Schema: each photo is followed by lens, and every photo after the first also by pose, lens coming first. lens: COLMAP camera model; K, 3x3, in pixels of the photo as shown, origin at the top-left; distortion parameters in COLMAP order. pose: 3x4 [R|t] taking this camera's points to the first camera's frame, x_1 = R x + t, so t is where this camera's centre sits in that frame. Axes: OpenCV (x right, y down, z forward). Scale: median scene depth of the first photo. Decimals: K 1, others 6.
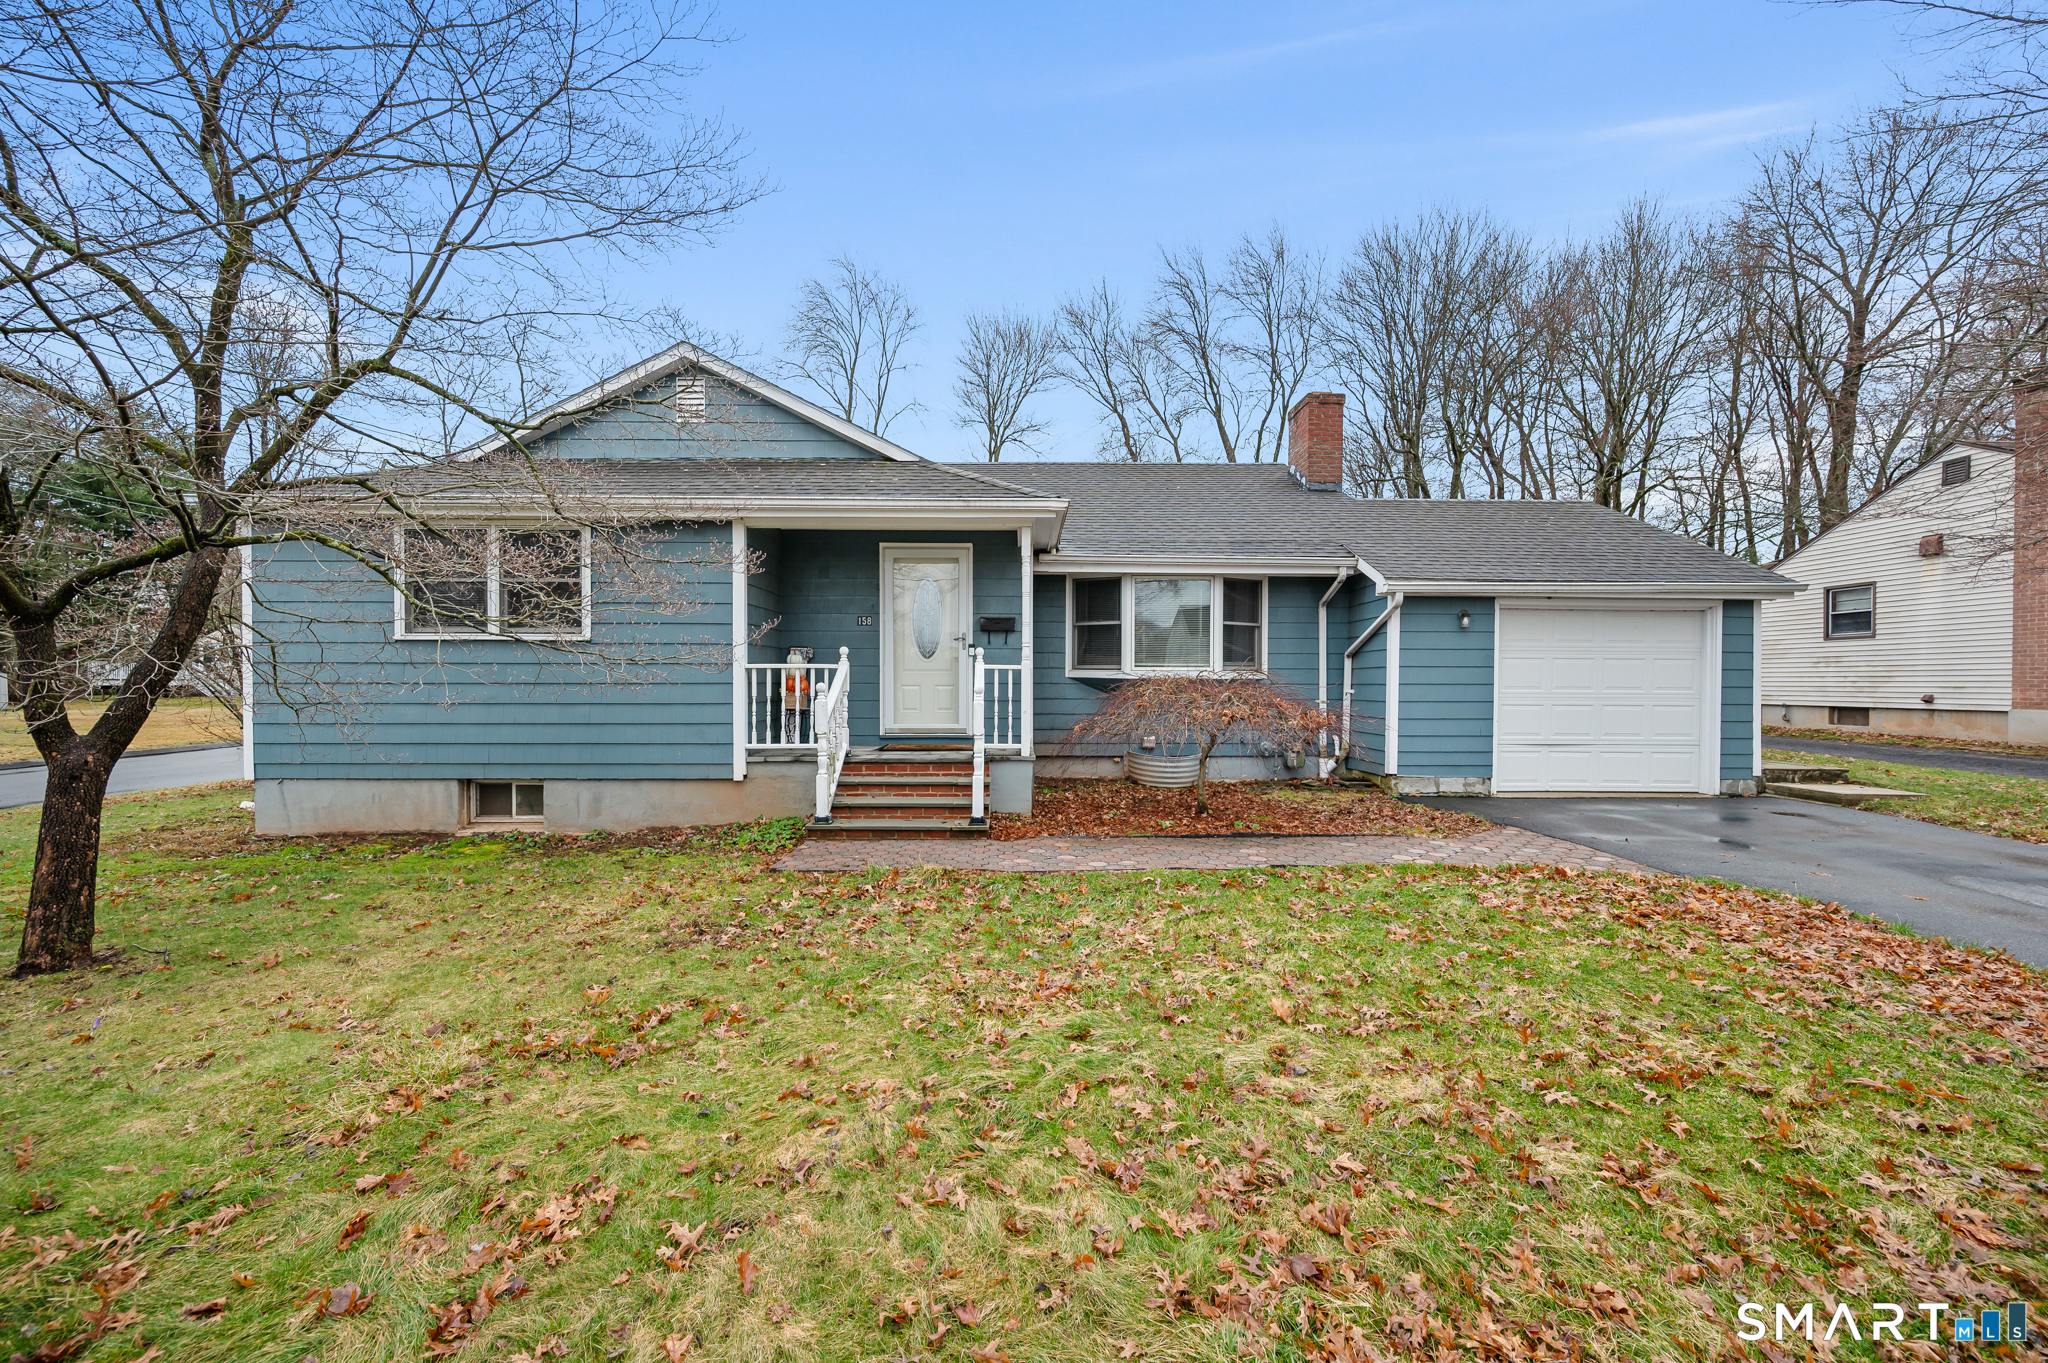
lens RADIAL K [[817.6, 0, 1009.4], [0, 817.6, 685.6], [0, 0, 1]] dist [-0.000190, -0.000897]
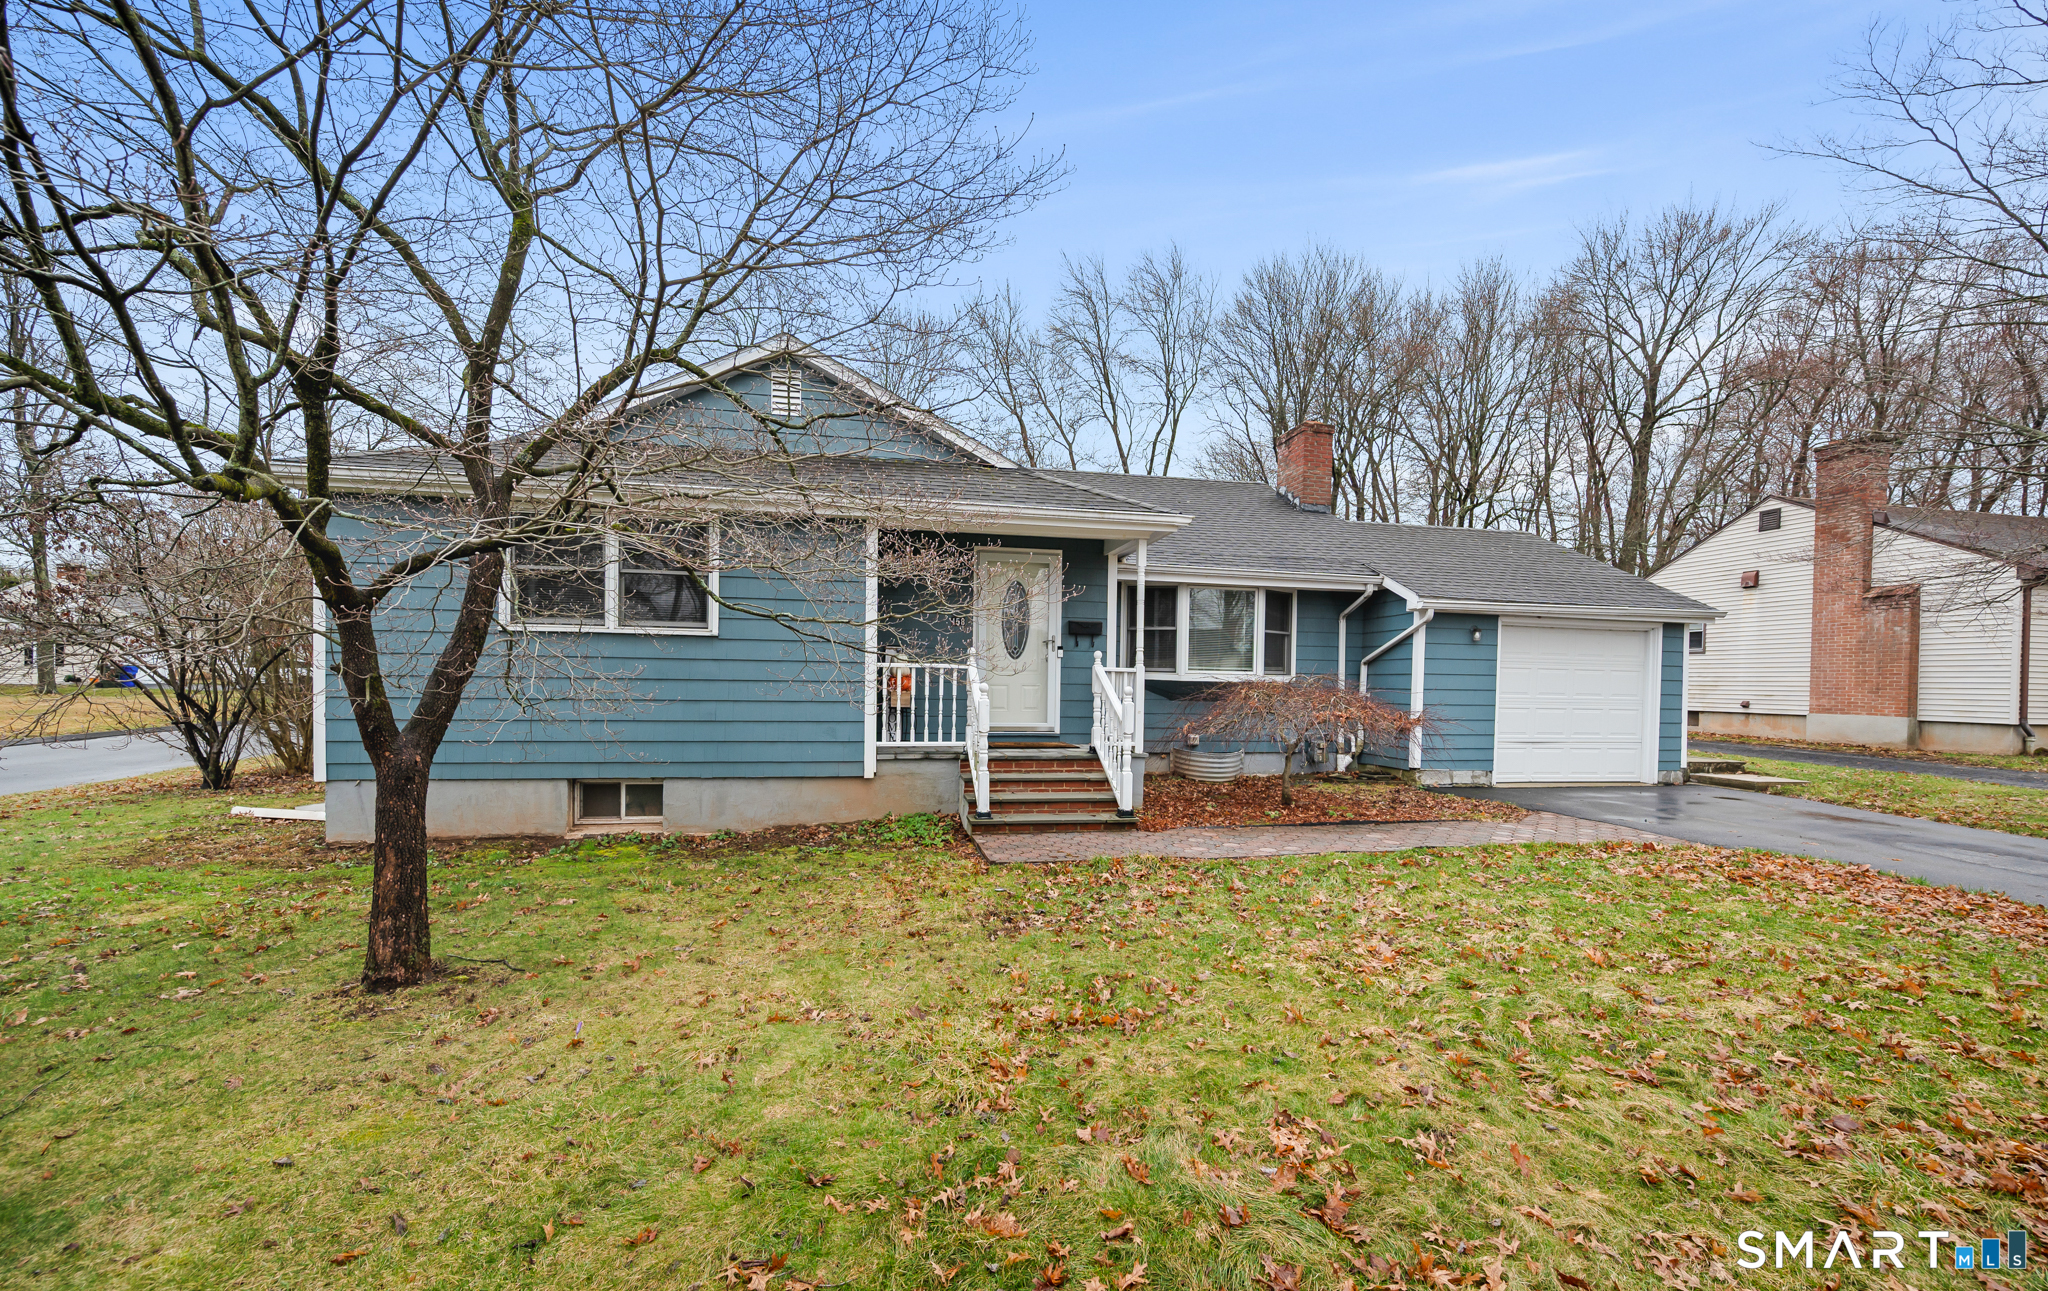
lens RADIAL K [[820.9, 0, 1008.2], [0, 820.9, 688.8], [0, 0, 1]] dist [-0.002713, 0.000587]
pose [[0.983842, 0.011445, 0.178675, -0.299324], [-0.012961, 0.999889, 0.007315, -0.003258], [-0.178572, -0.009512, 0.983881, -0.023478]]
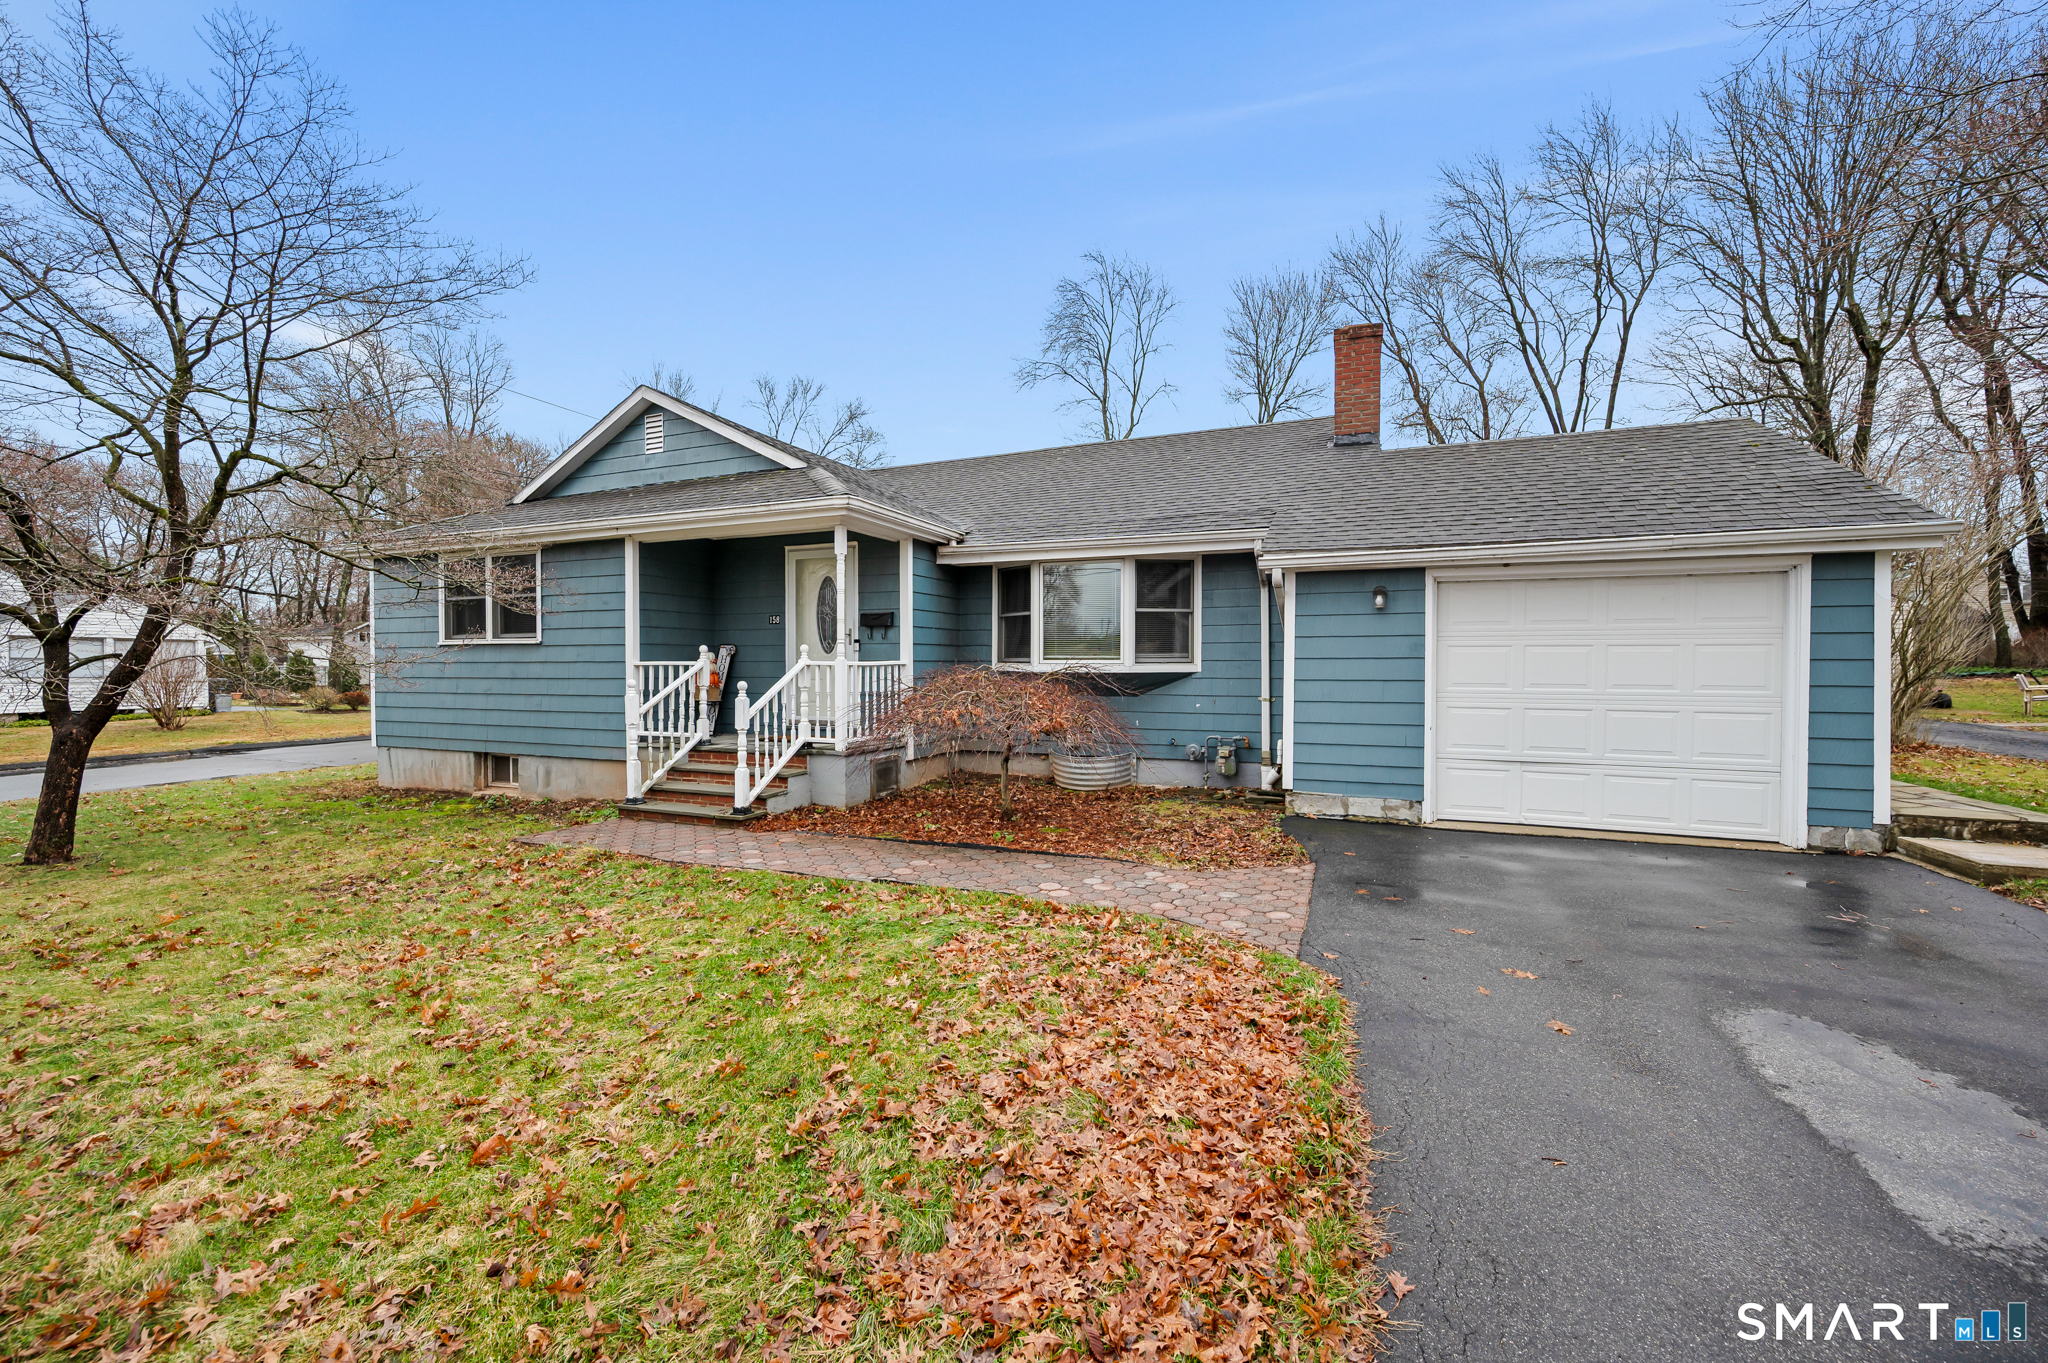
lens RADIAL K [[817.6, 0, 1015.3], [0, 817.6, 675.1], [0, 0, 1]] dist [-0.000190, -0.000897]
pose [[0.916886, 0.001014, -0.399148, 0.547782], [0.001230, 0.999985, 0.005366, -0.011429], [0.399147, -0.005411, 0.916871, 0.136669]]
